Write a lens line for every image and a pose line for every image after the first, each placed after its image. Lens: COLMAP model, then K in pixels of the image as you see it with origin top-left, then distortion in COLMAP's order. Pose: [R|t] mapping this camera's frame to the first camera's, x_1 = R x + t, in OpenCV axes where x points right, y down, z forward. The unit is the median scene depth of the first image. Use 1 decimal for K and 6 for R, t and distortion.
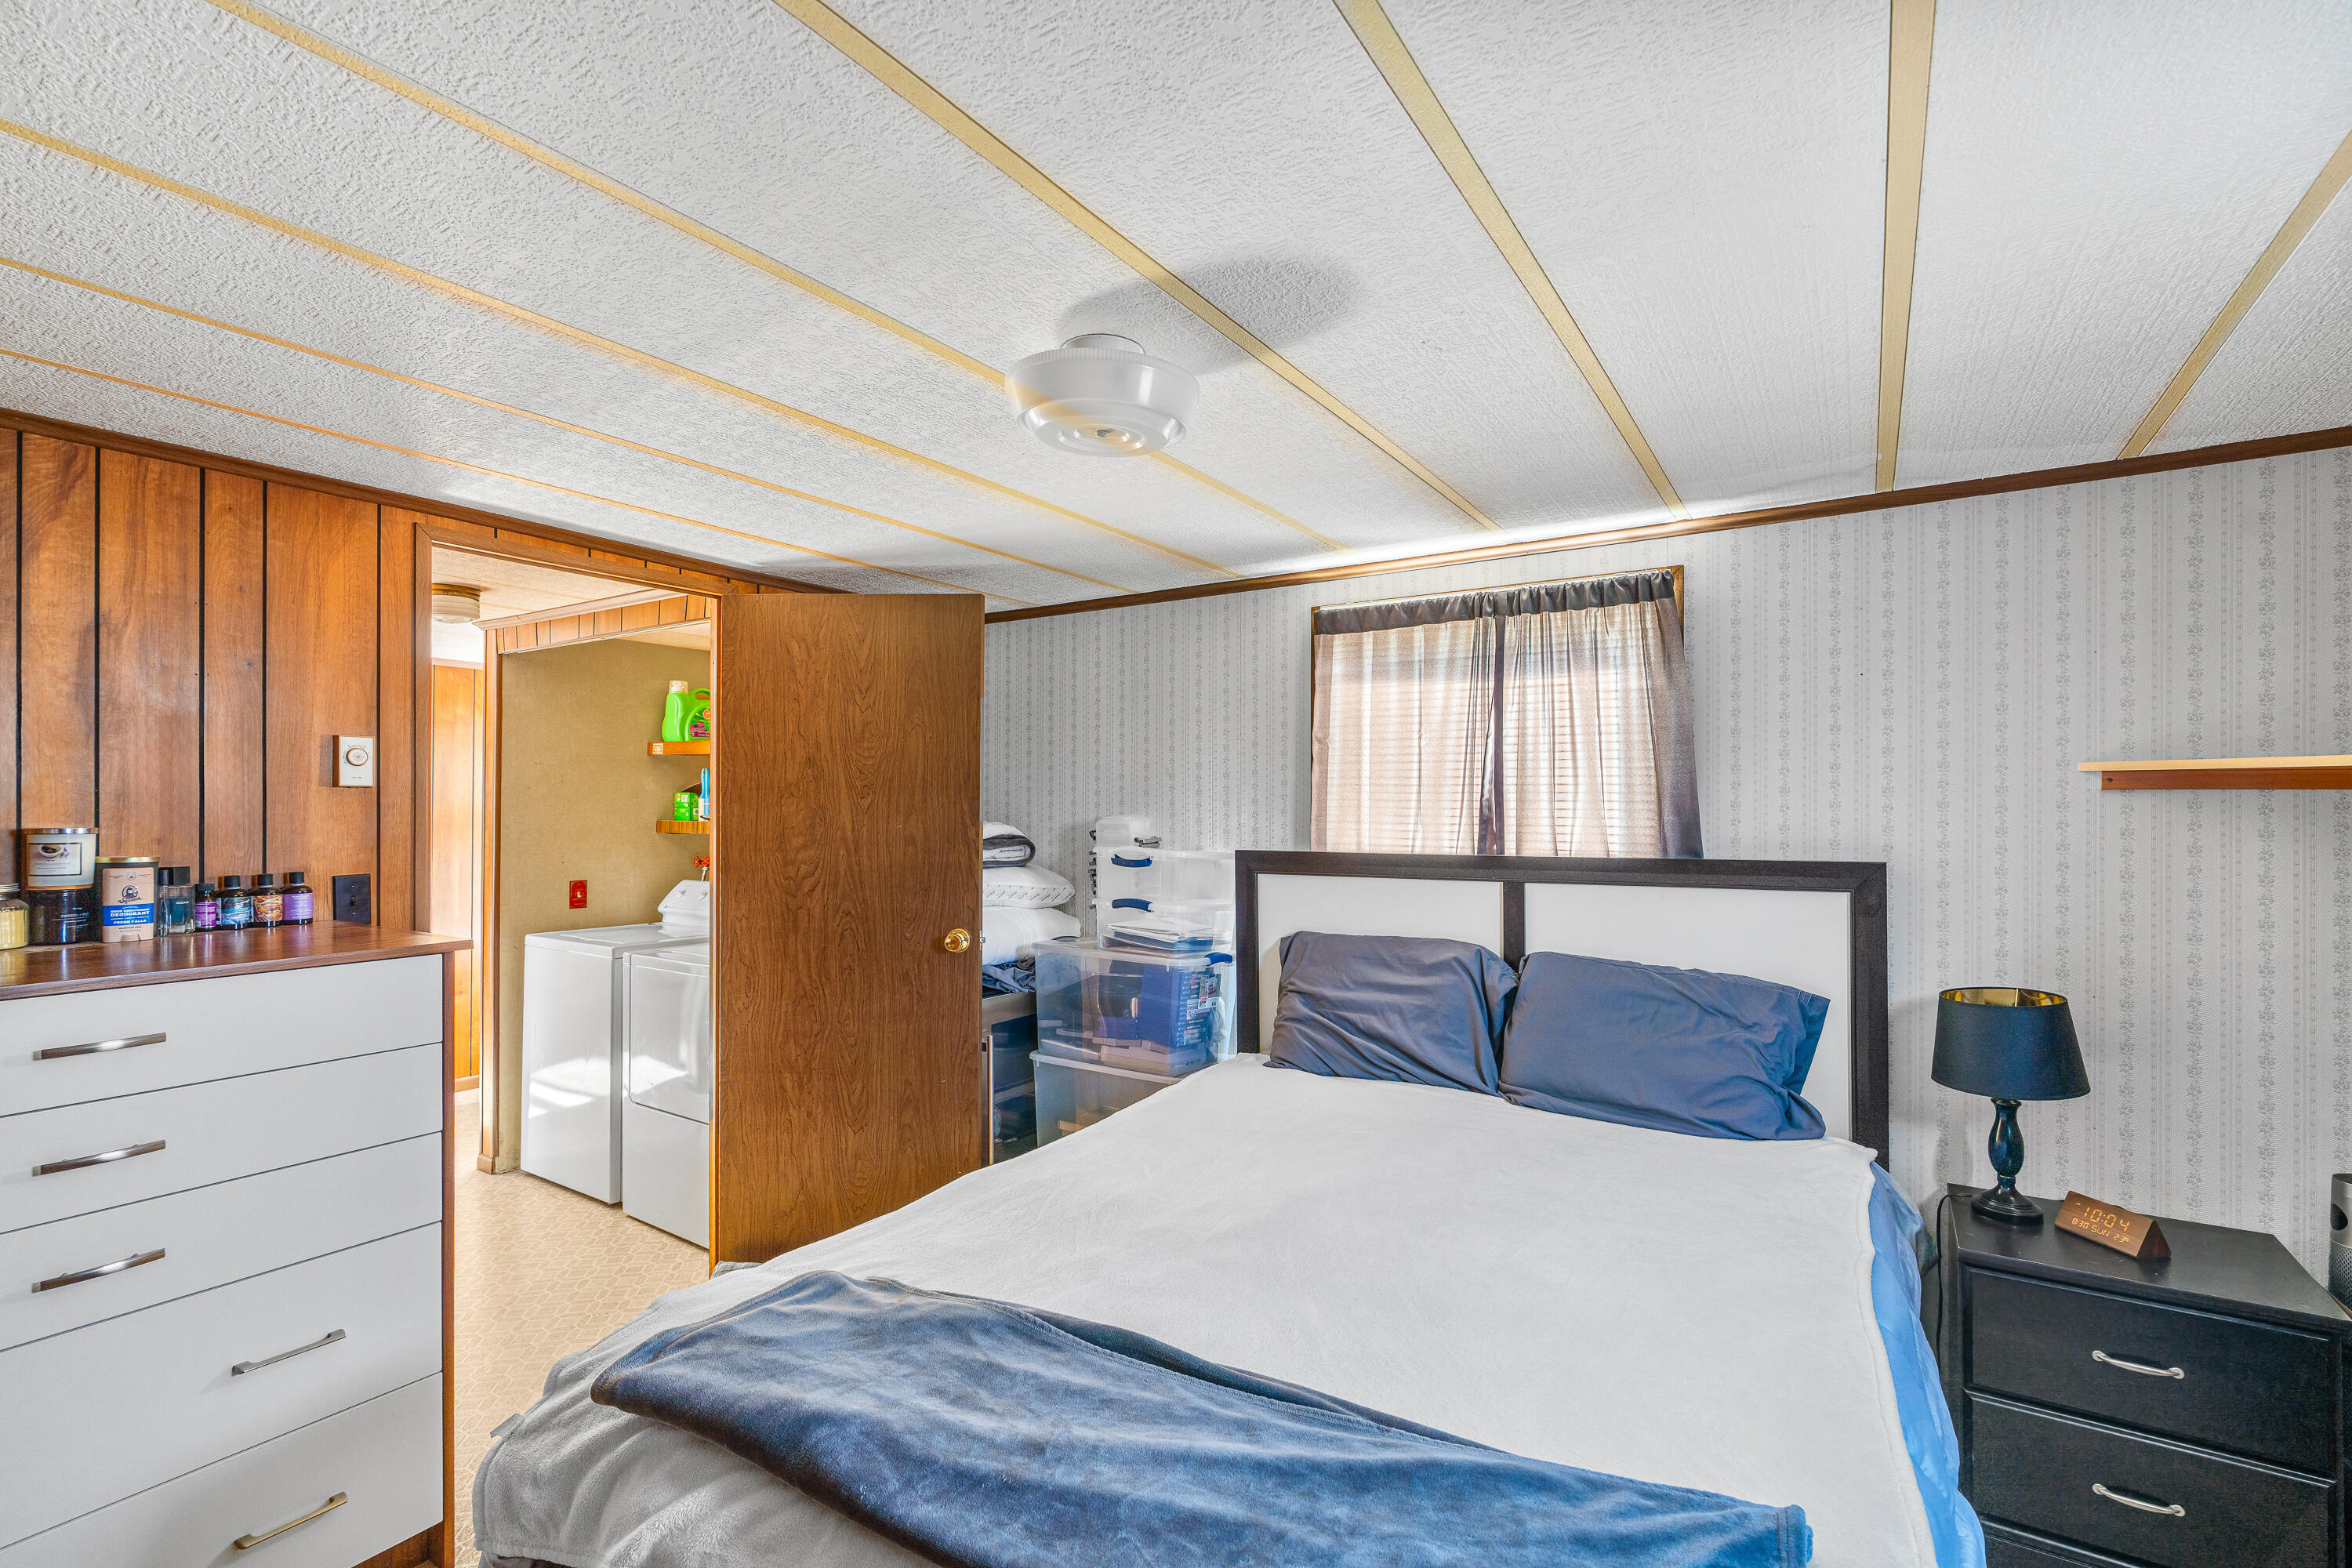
lens RADIAL K [[1066.0, 0, 1169.5], [0, 1066.0, 790.7], [0, 0, 1]] dist [-0.013549, 0.005593]
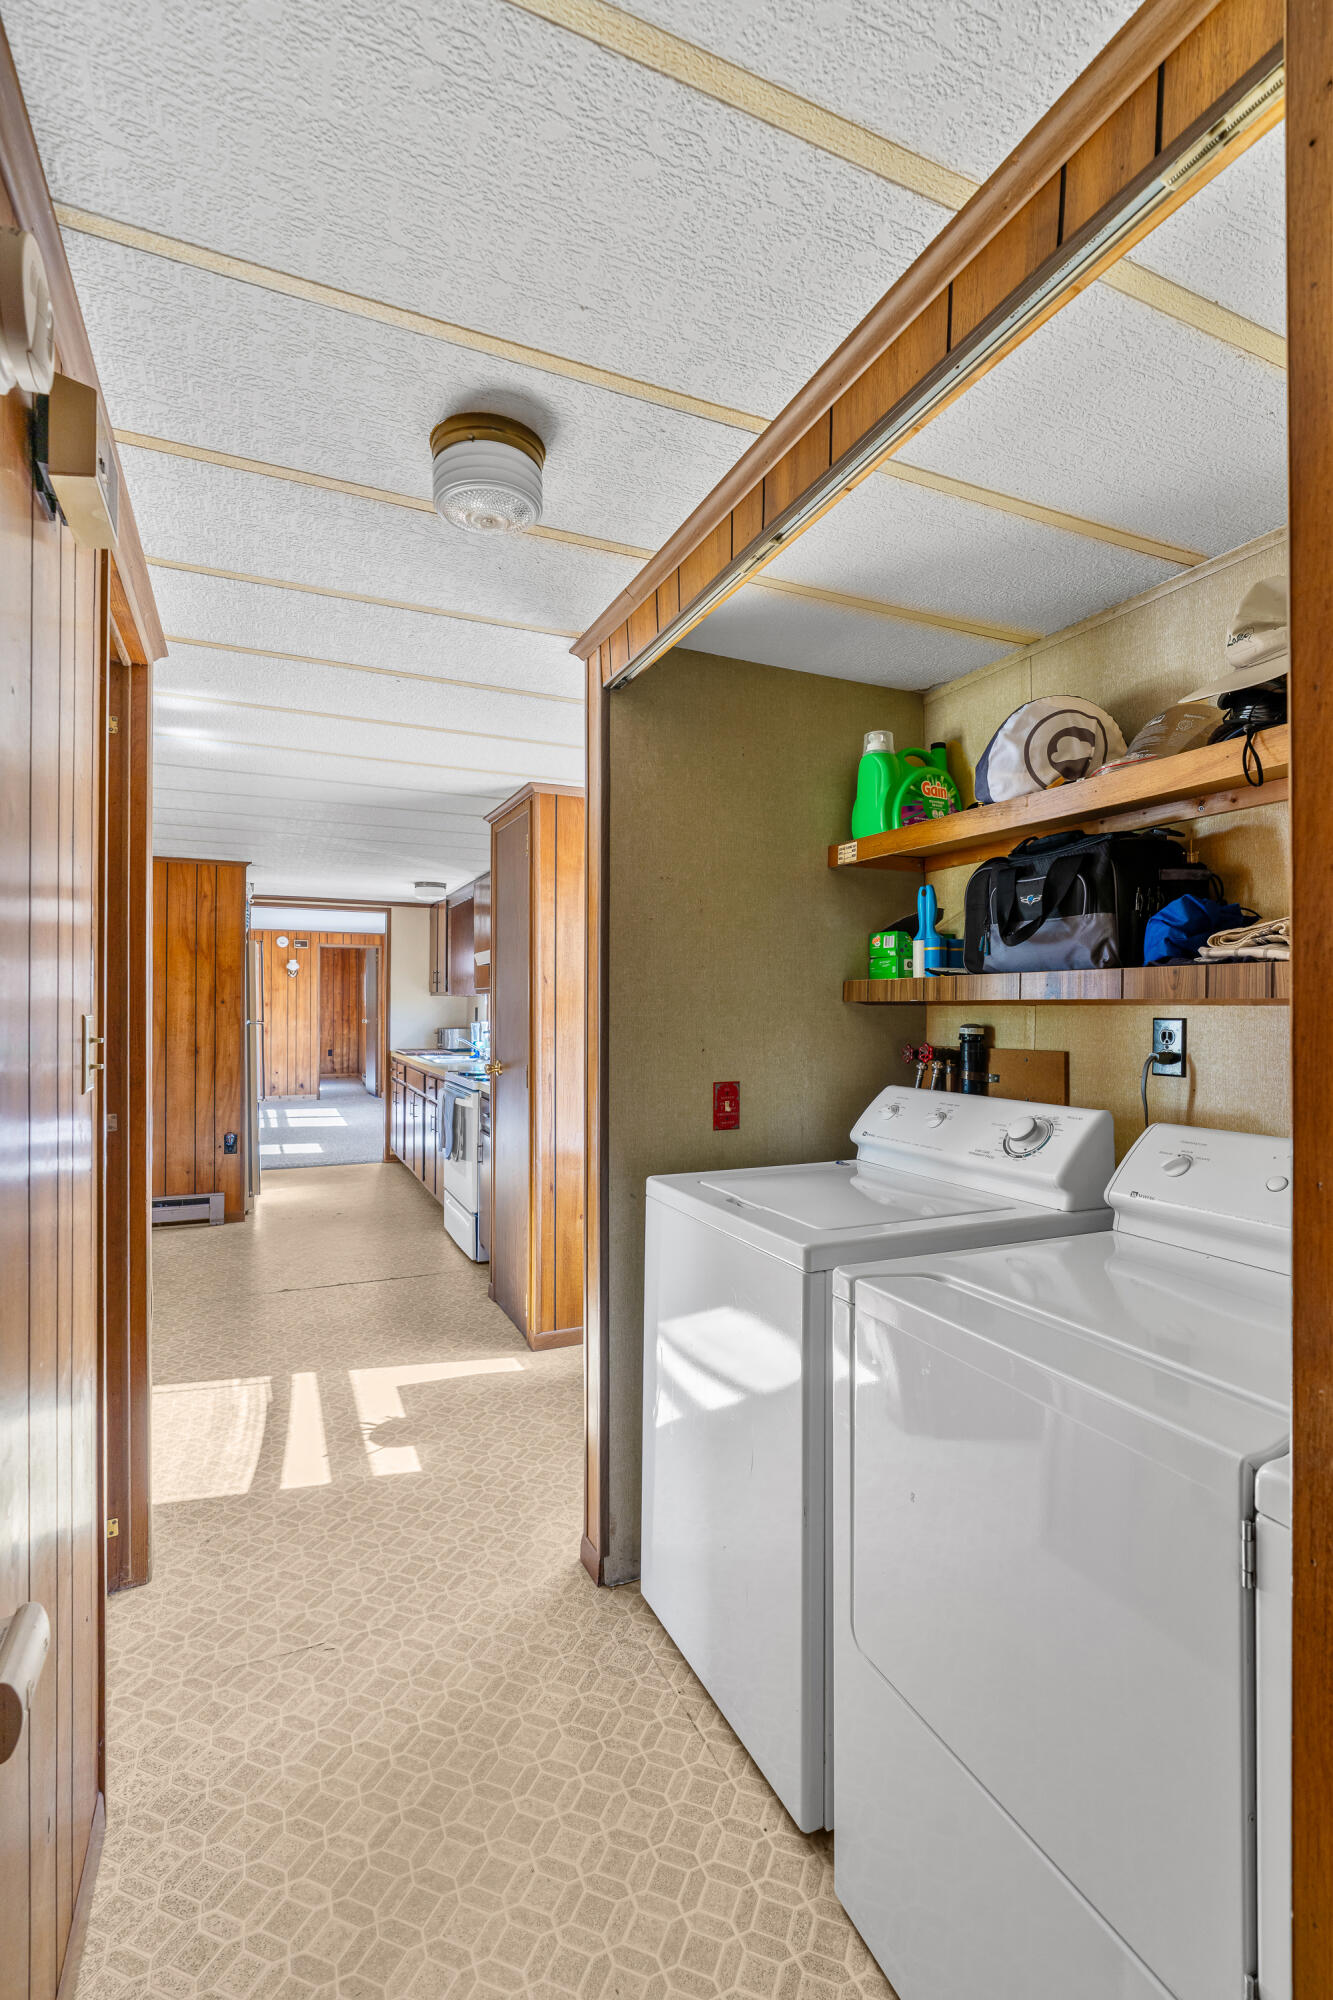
lens RADIAL K [[906.5, 0, 664.0], [0, 906.5, 998.1], [0, 0, 1]] dist [-0.013549, 0.005593]
pose [[0.851592, -0.004512, -0.524185, -0.308730], [0.008569, 0.999949, 0.005315, 0.034133], [0.524135, -0.009017, 0.851588, 0.531444]]
